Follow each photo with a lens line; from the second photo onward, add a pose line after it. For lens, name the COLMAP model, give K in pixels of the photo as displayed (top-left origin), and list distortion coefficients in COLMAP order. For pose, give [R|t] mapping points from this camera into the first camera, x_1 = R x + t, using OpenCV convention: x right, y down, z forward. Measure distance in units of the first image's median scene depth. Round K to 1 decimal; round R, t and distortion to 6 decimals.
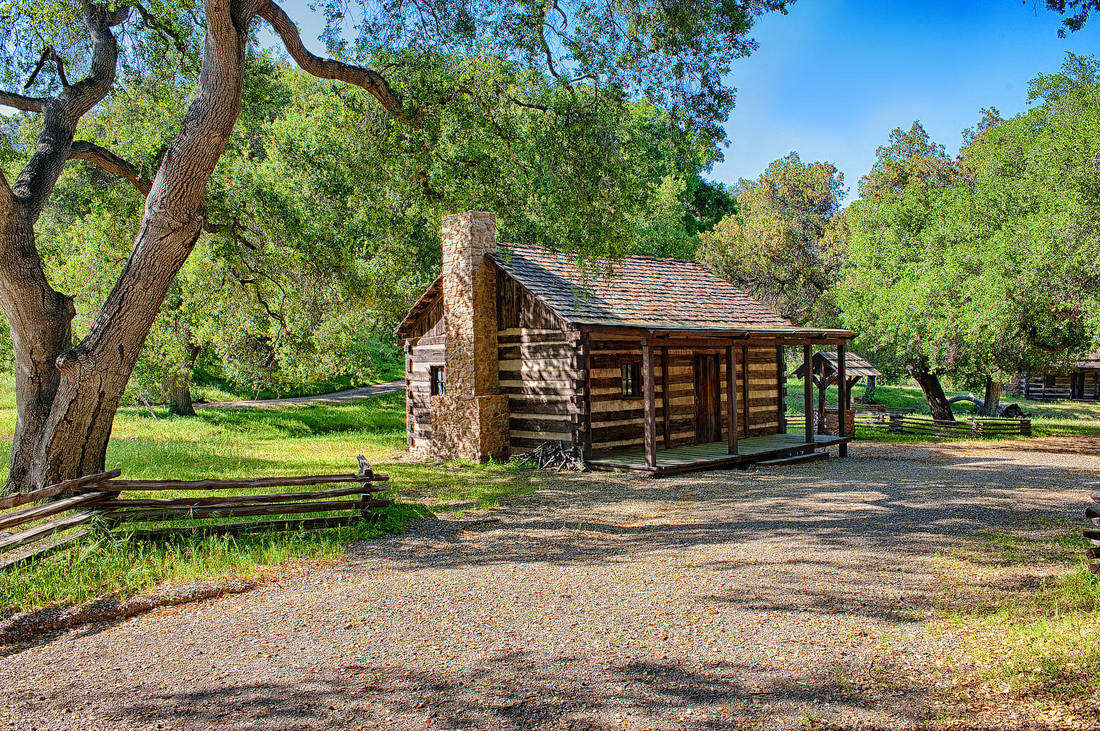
lens RADIAL K [[878.1, 0, 549.8], [0, 878.1, 366.0], [0, 0, 1]] dist [-0.049864, 0.004134]
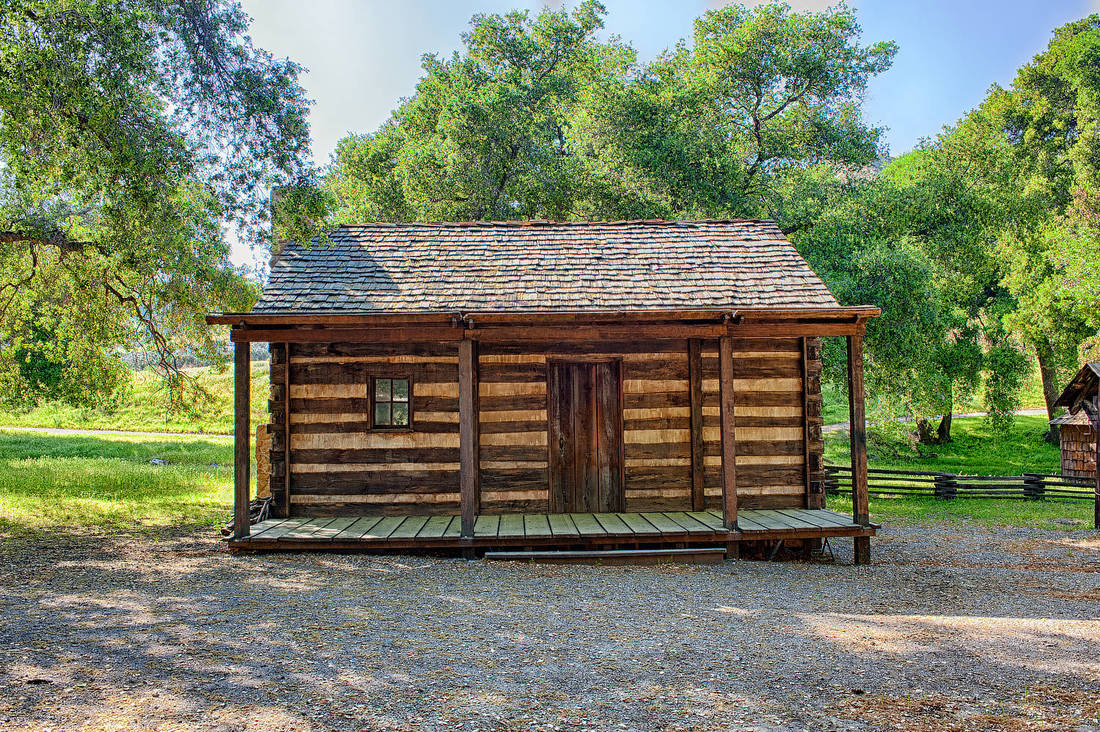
lens RADIAL K [[878.1, 0, 549.7], [0, 878.1, 364.2], [0, 0, 1]] dist [-0.049864, 0.004134]
pose [[0.744336, 0.007451, -0.667764, 0.610823], [-0.006521, 0.999971, 0.003889, -0.015436], [0.667774, 0.001459, 0.744363, 0.599997]]
